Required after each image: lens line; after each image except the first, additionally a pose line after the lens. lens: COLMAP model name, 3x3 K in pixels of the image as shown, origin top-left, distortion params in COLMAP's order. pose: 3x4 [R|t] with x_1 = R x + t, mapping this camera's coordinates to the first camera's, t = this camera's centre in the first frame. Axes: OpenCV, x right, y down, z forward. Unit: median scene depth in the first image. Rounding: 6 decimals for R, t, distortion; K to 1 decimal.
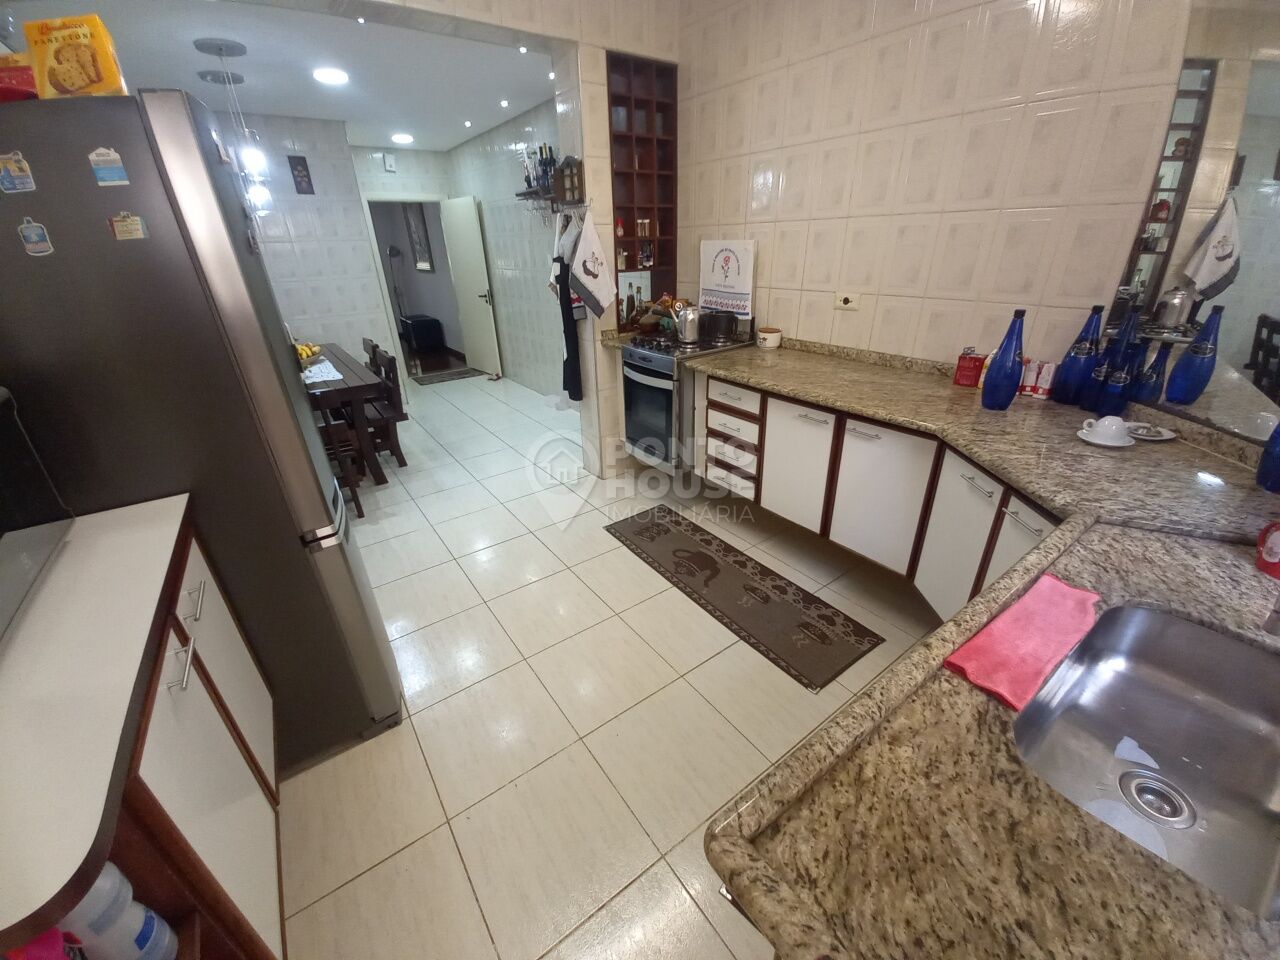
lens RADIAL K [[505.7, 0, 649.5], [0, 505.7, 484.2], [0, 0, 1]] dist [0.005512, -0.006619]
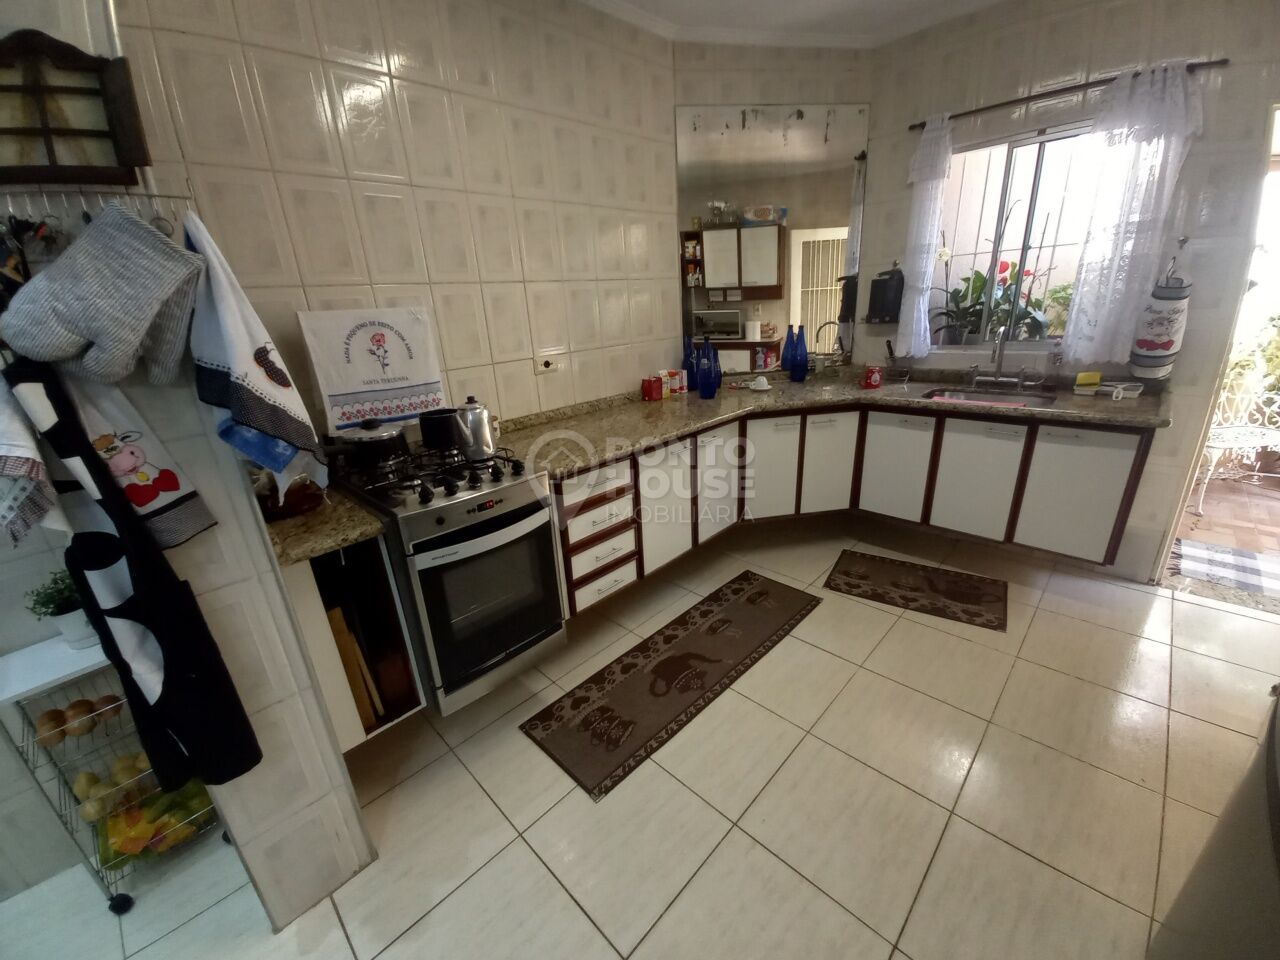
lens RADIAL K [[505.7, 0, 646.3], [0, 505.7, 475.2], [0, 0, 1]] dist [0.005512, -0.006619]
pose [[-0.164947, -0.297699, 0.940302, -0.597291], [0.474389, 0.811897, 0.340263, -0.422802], [-0.864724, 0.502194, 0.007306, 0.924898]]
